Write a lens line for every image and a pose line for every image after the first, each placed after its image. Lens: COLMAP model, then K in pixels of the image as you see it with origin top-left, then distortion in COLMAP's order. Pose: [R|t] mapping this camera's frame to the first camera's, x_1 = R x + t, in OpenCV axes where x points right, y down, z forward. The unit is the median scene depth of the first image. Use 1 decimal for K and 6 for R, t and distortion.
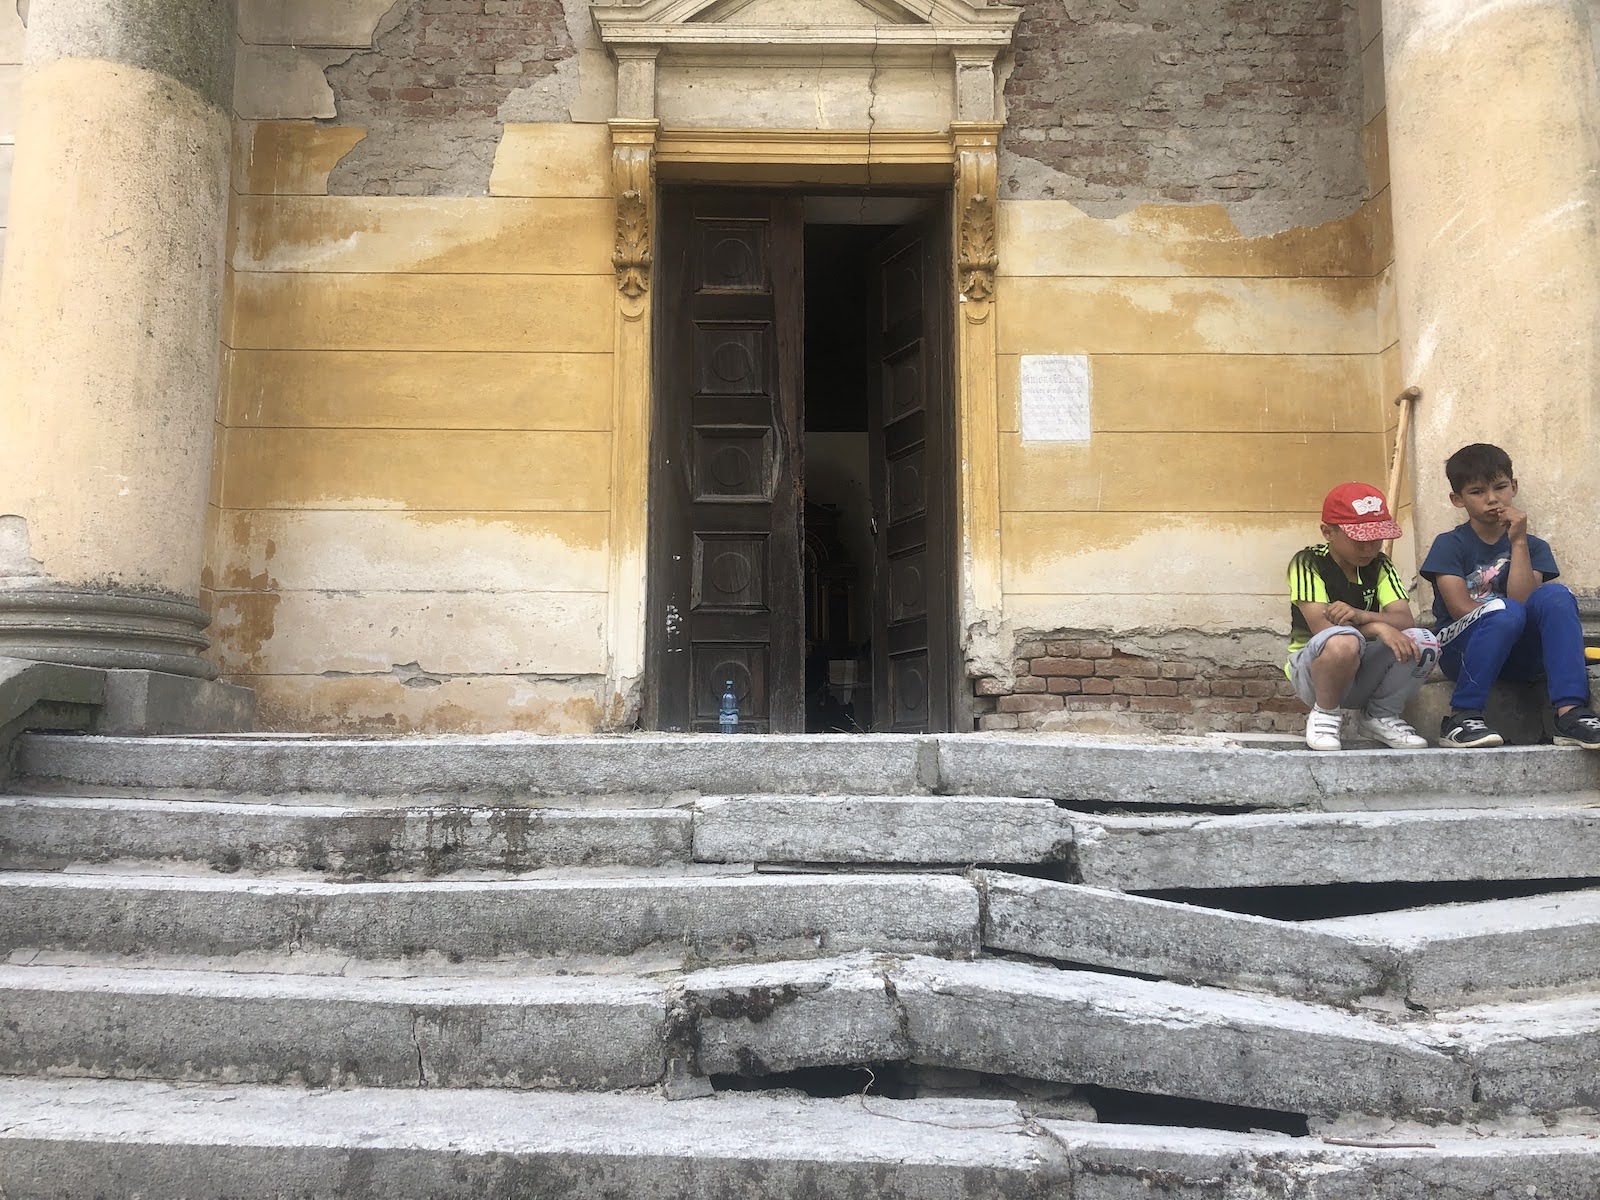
lens RADIAL K [[1299.8, 0, 794.1], [0, 1299.8, 592.2], [0, 0, 1]] dist [0.022158, -0.000702]
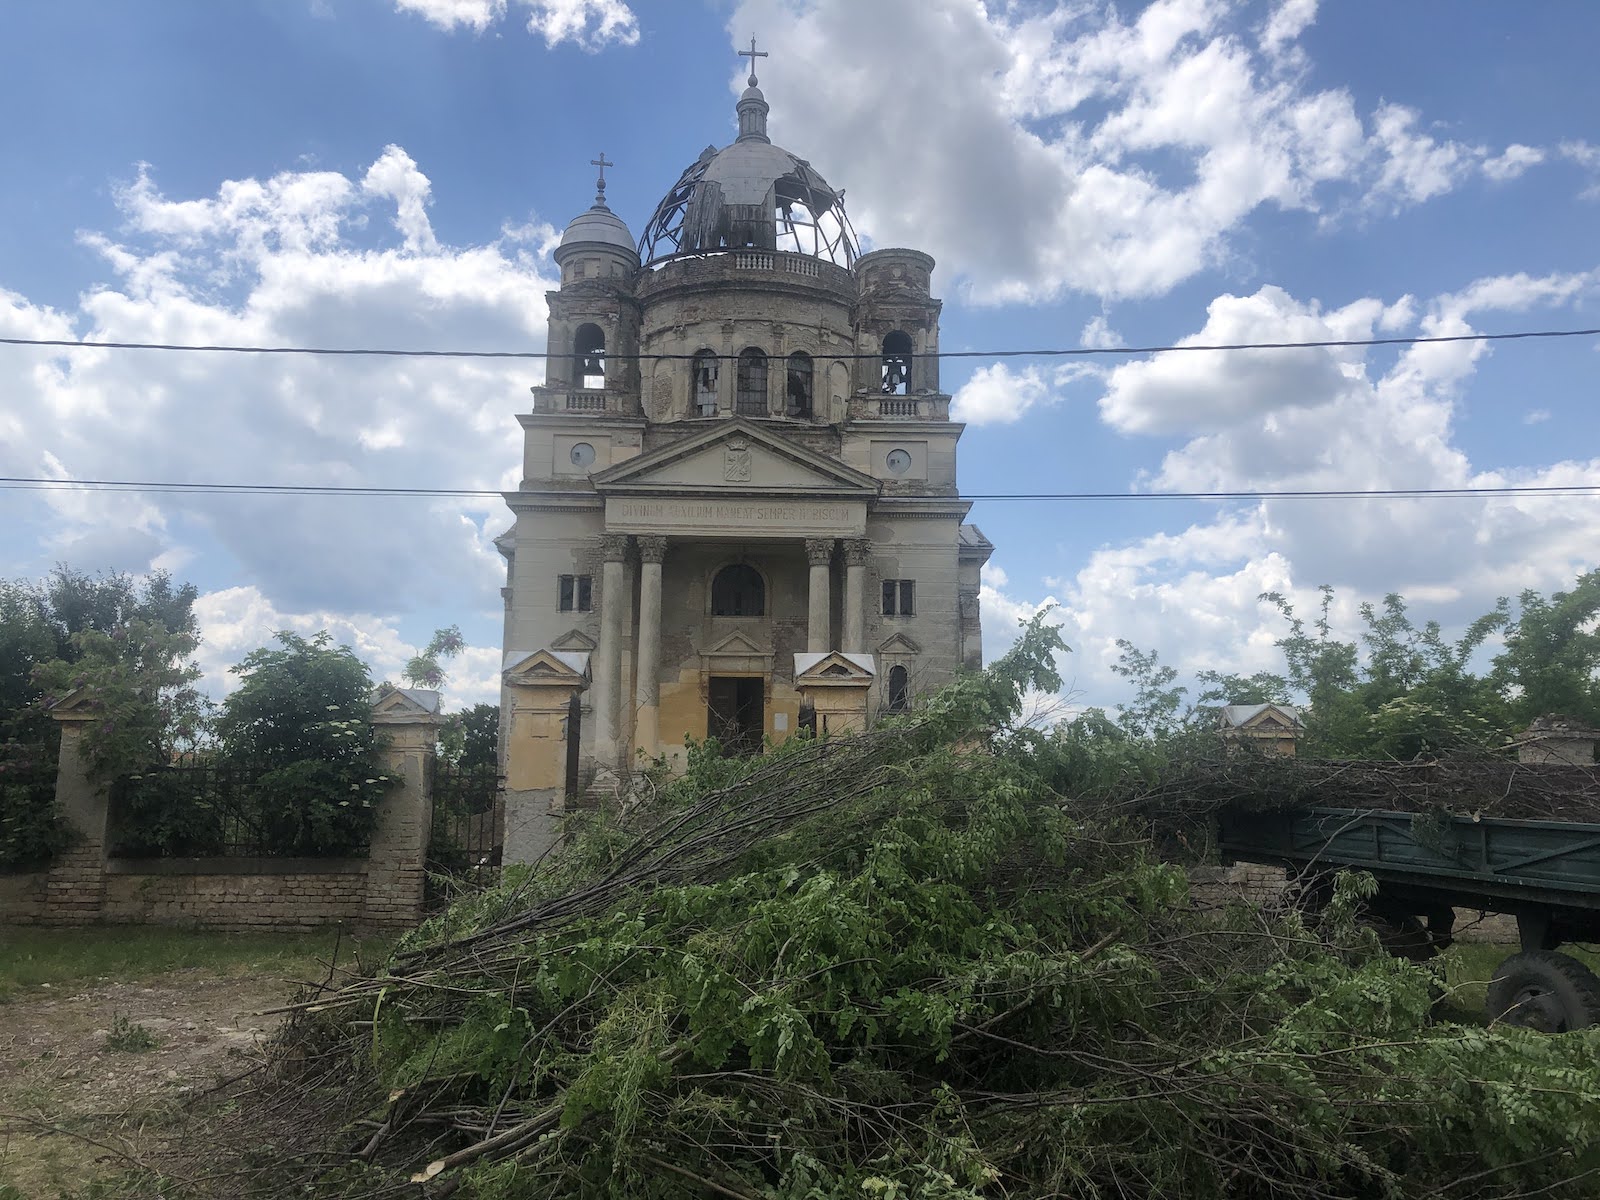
lens RADIAL K [[1342.3, 0, 842.9], [0, 1342.3, 601.5], [0, 0, 1]] dist [0.133306, -0.629308]
pose [[0.998974, 0.011692, 0.043755, 0.205293], [-0.011869, 0.999922, 0.003786, -0.678875], [-0.043708, -0.004301, 0.999035, -4.682429]]
